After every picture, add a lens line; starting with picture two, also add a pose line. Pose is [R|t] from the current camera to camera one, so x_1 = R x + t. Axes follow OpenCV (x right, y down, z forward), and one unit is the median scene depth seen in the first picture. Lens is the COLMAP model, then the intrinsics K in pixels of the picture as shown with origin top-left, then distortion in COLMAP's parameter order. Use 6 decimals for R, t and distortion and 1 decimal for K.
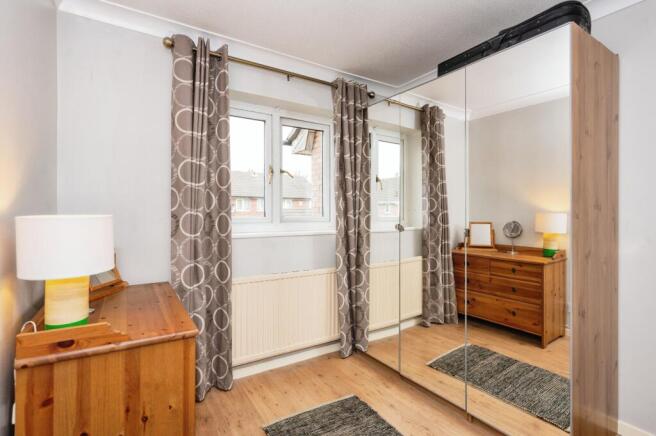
lens RADIAL K [[315.2, 0, 330.0], [0, 315.2, 212.0], [0, 0, 1]] dist [0.002033, -0.000087]
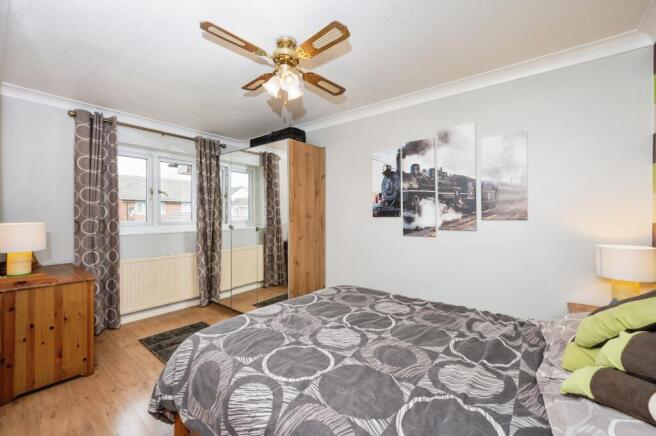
lens RADIAL K [[276.0, 0, 330.7], [0, 276.0, 214.6], [0, 0, 1]] dist [-0.001329, -0.000262]
pose [[0.949609, -0.001160, 0.313434, 0.272783], [0.000606, 0.999998, 0.001866, -0.024698], [-0.313435, -0.001582, 0.949608, -0.680747]]
